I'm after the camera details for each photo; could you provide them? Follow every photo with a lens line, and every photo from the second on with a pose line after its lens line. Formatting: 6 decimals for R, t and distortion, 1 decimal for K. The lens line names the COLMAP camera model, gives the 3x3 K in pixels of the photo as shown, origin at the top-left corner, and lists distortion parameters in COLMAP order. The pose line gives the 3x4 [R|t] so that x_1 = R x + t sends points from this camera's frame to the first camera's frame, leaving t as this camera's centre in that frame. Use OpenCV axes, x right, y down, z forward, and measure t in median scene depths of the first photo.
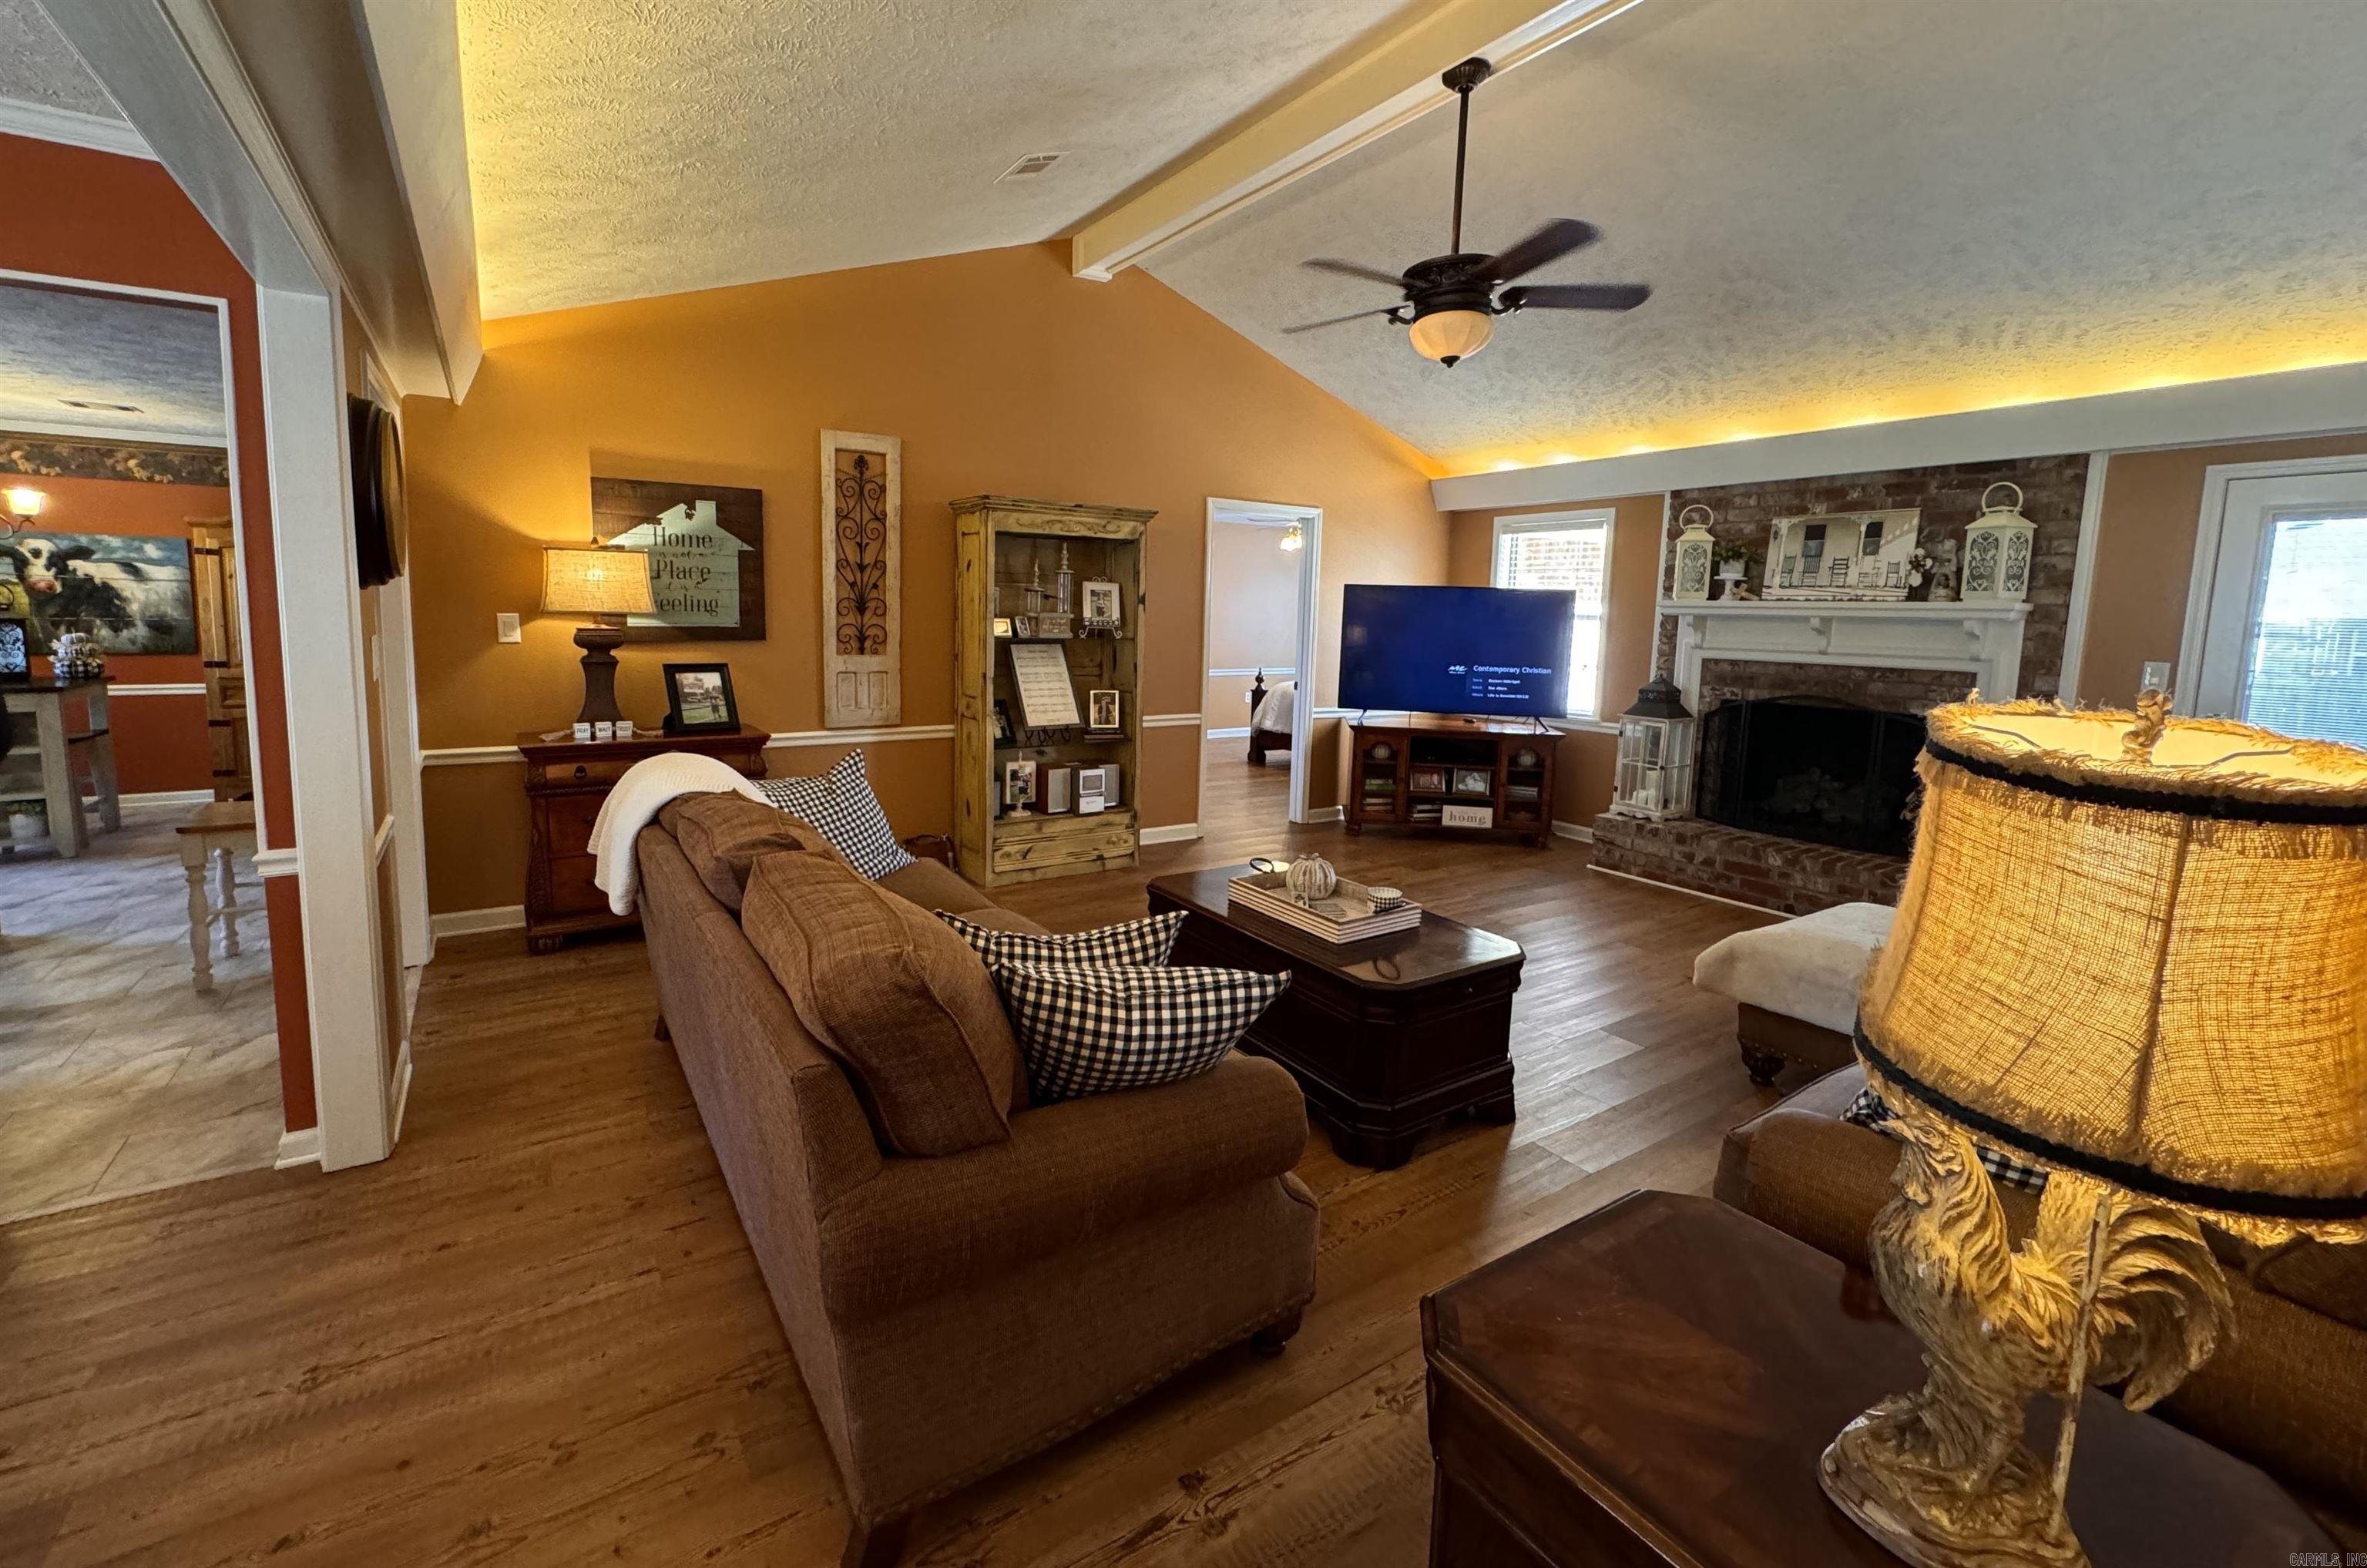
lens RADIAL K [[989.9, 0, 1135.2], [0, 989.9, 726.9], [0, 0, 1]] dist [-0.003598, 0.000211]
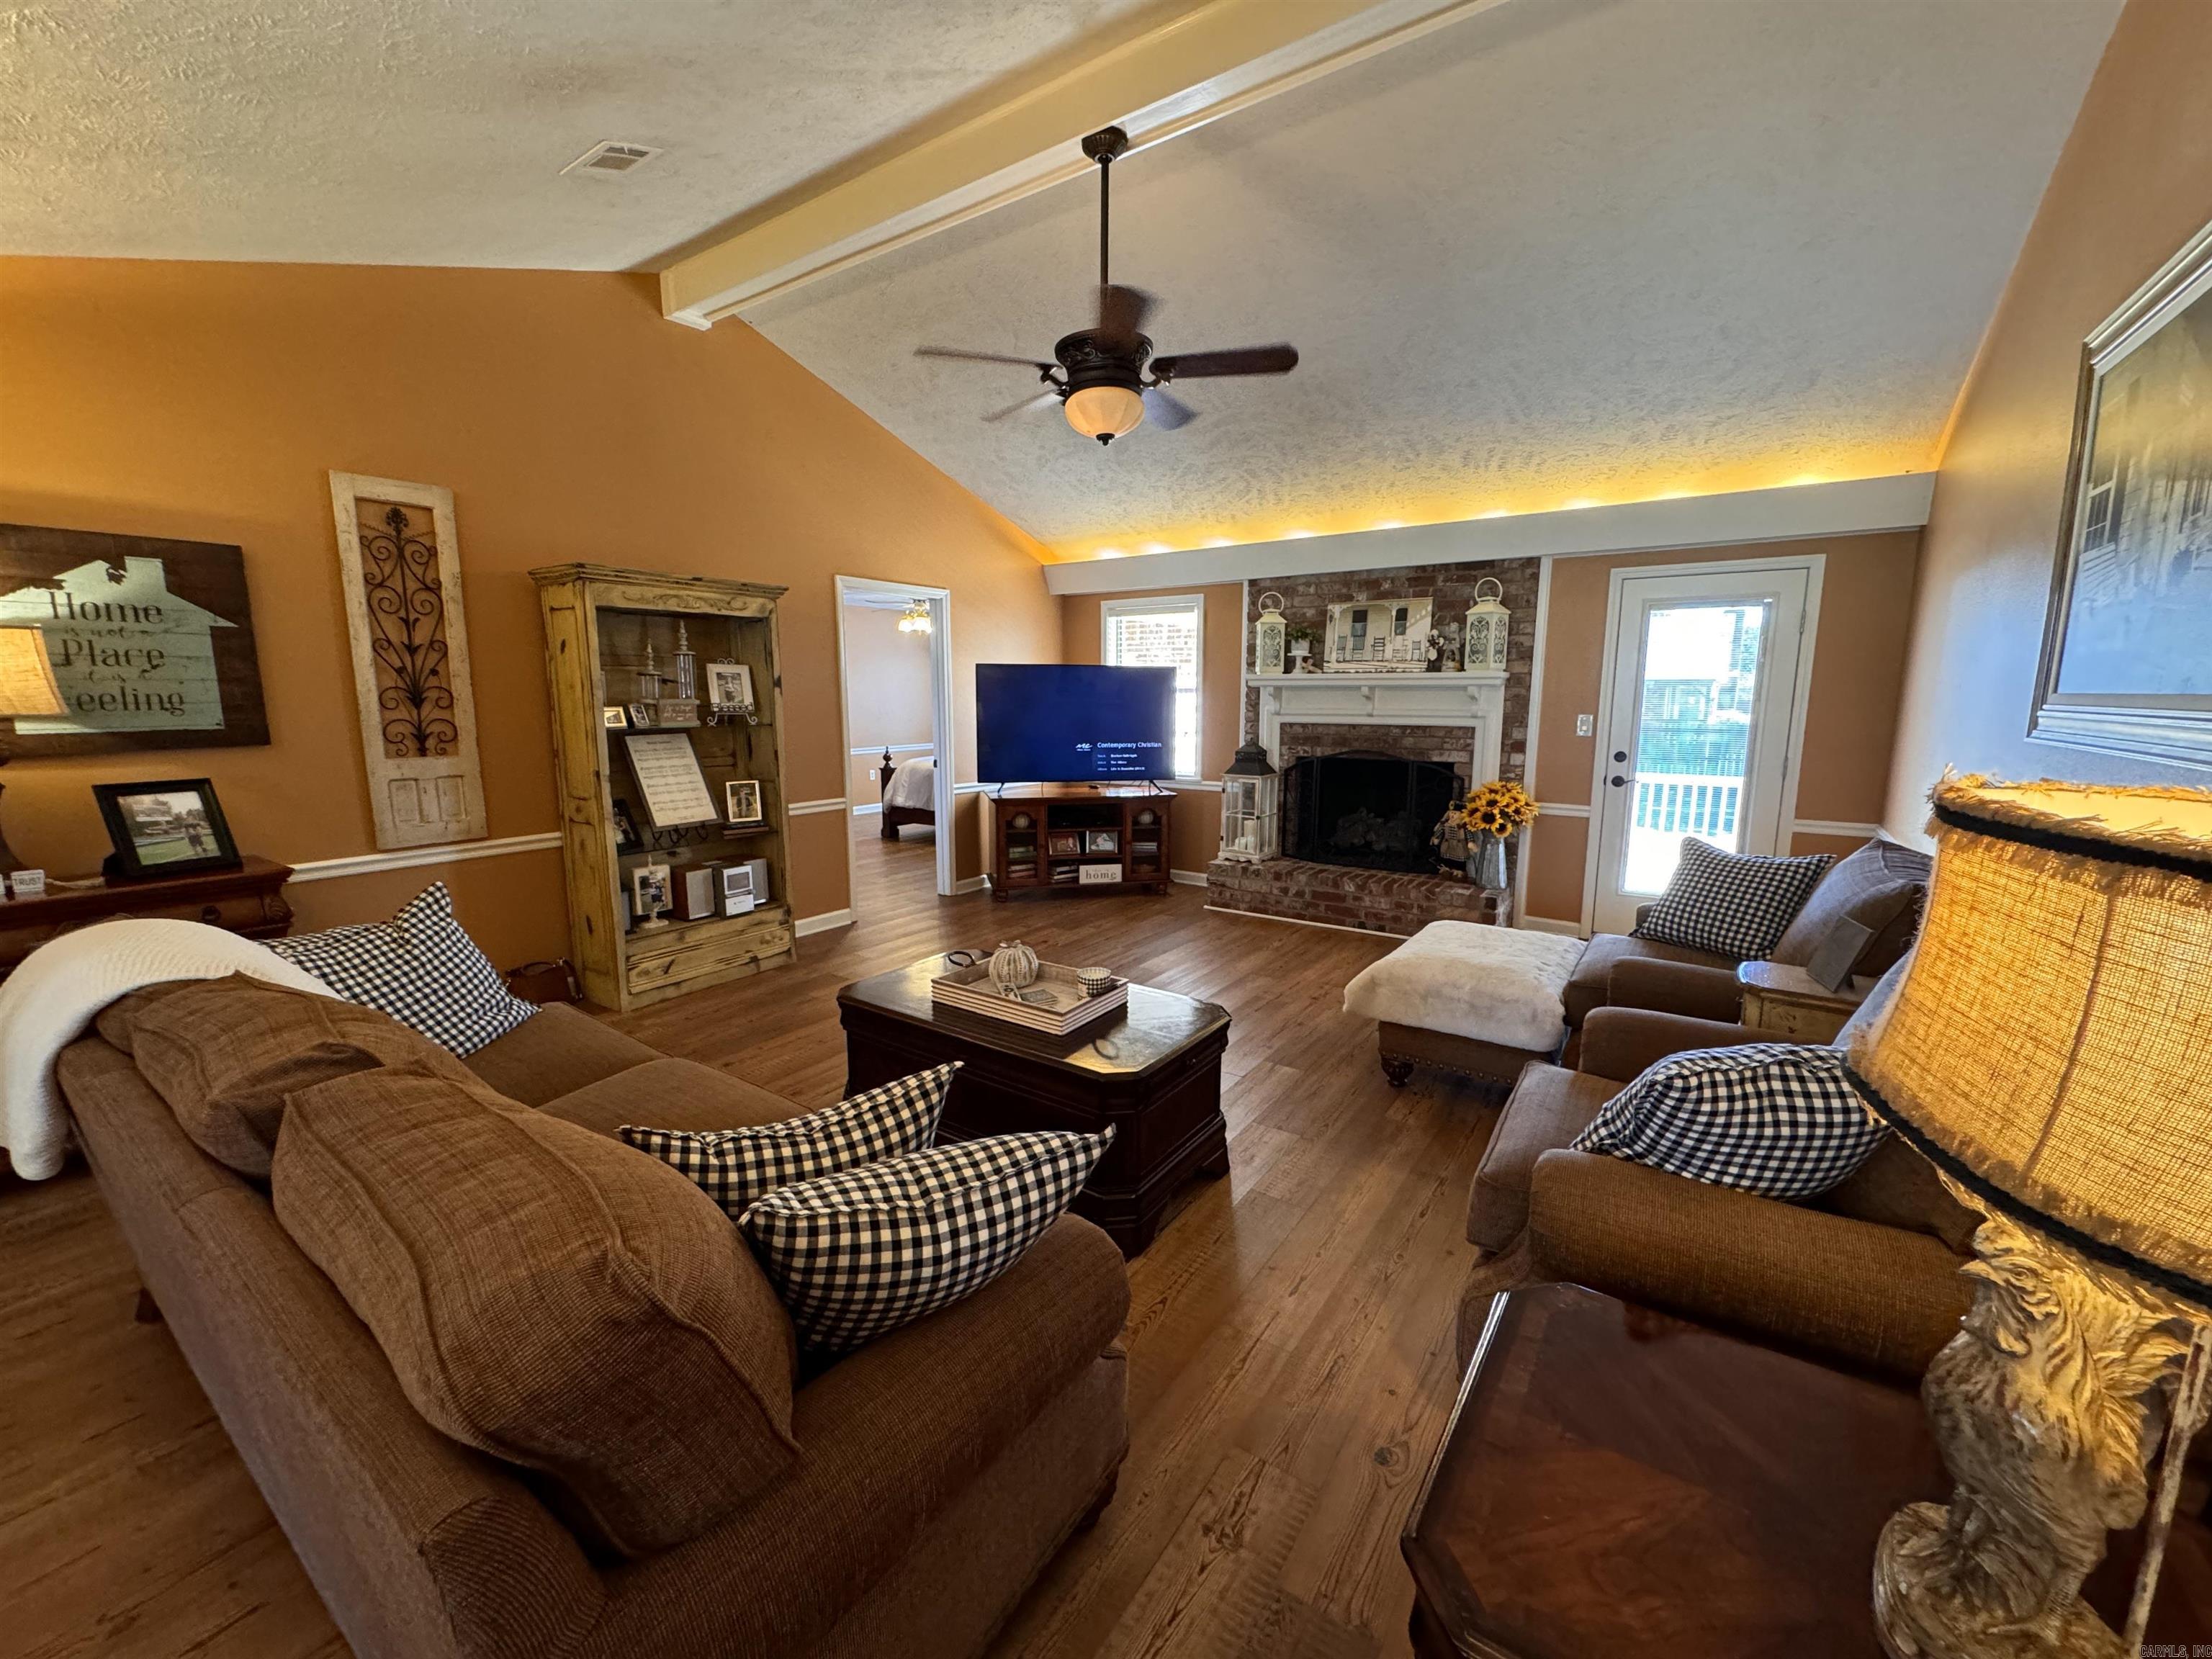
lens RADIAL K [[882.5, 0, 1105.0], [0, 882.5, 831.5], [0, 0, 1]] dist [-0.002802, 0.000043]
pose [[0.920804, -0.083297, 0.381028, -0.040814], [0.066577, 0.996159, 0.056880, -0.015492], [-0.384302, -0.027007, 0.922812, 0.112108]]
